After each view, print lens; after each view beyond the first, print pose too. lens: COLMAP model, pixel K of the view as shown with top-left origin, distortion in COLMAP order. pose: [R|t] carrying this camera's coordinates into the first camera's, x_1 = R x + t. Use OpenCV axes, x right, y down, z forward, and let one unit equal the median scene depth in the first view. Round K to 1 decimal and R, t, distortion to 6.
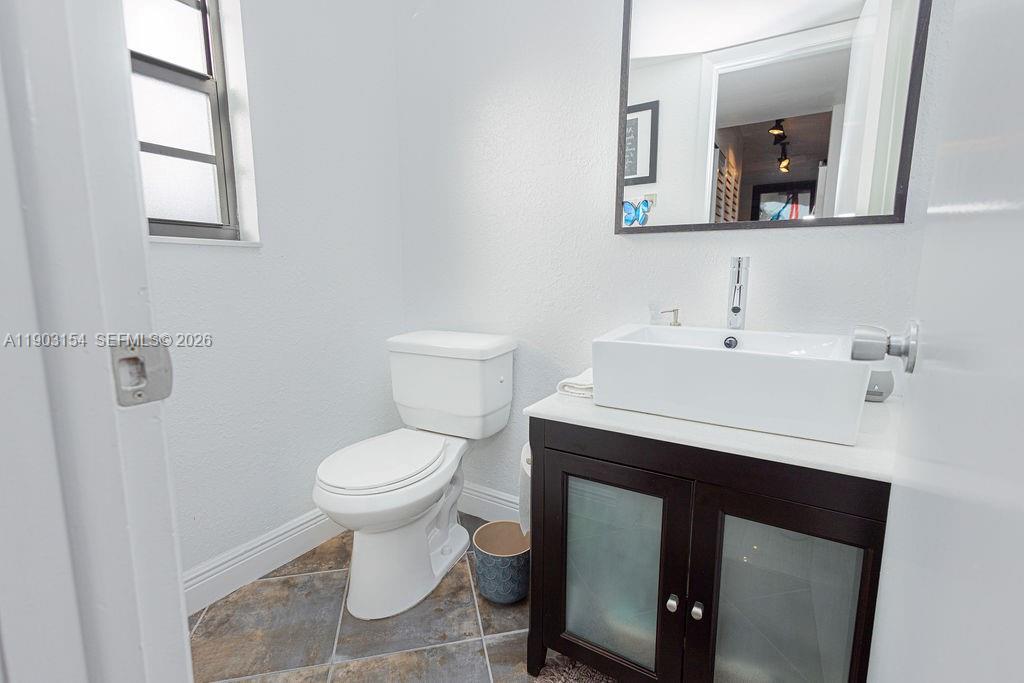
lens RADIAL K [[467.1, 0, 509.9], [0, 467.1, 342.6], [0, 0, 1]] dist [0.006795, -0.000599]
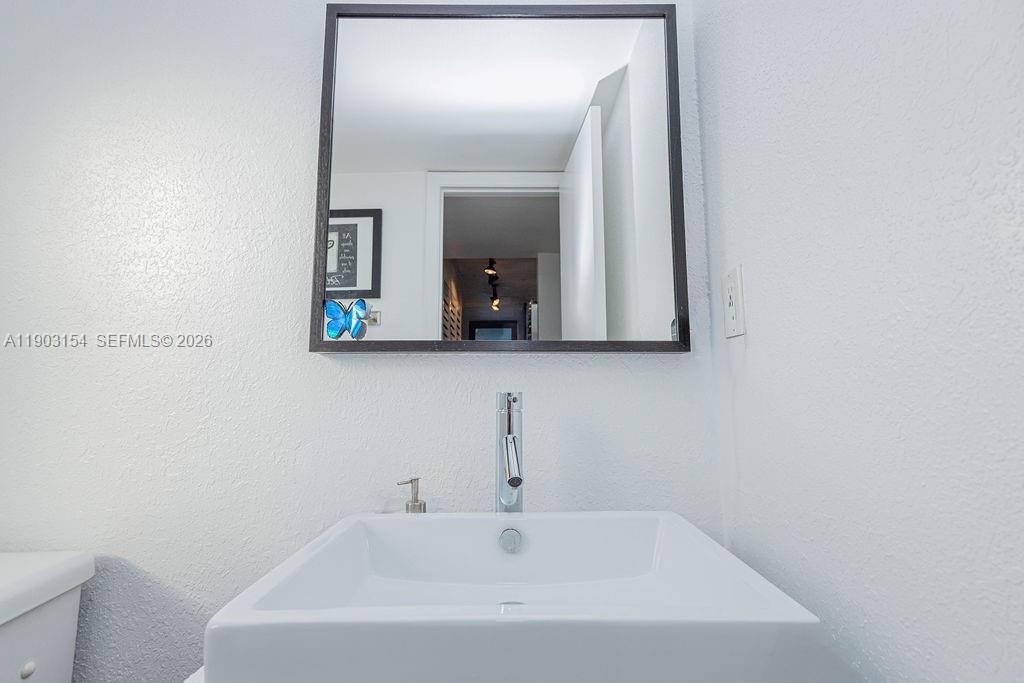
lens RADIAL K [[475.7, 0, 509.0], [0, 475.7, 342.1], [0, 0, 1]] dist [0.008002, -0.001208]
pose [[0.849951, 0.056337, 0.523841, 0.070817], [0.084796, 0.966677, -0.241547, -0.044307], [-0.519993, 0.249723, 0.816851, 0.217772]]
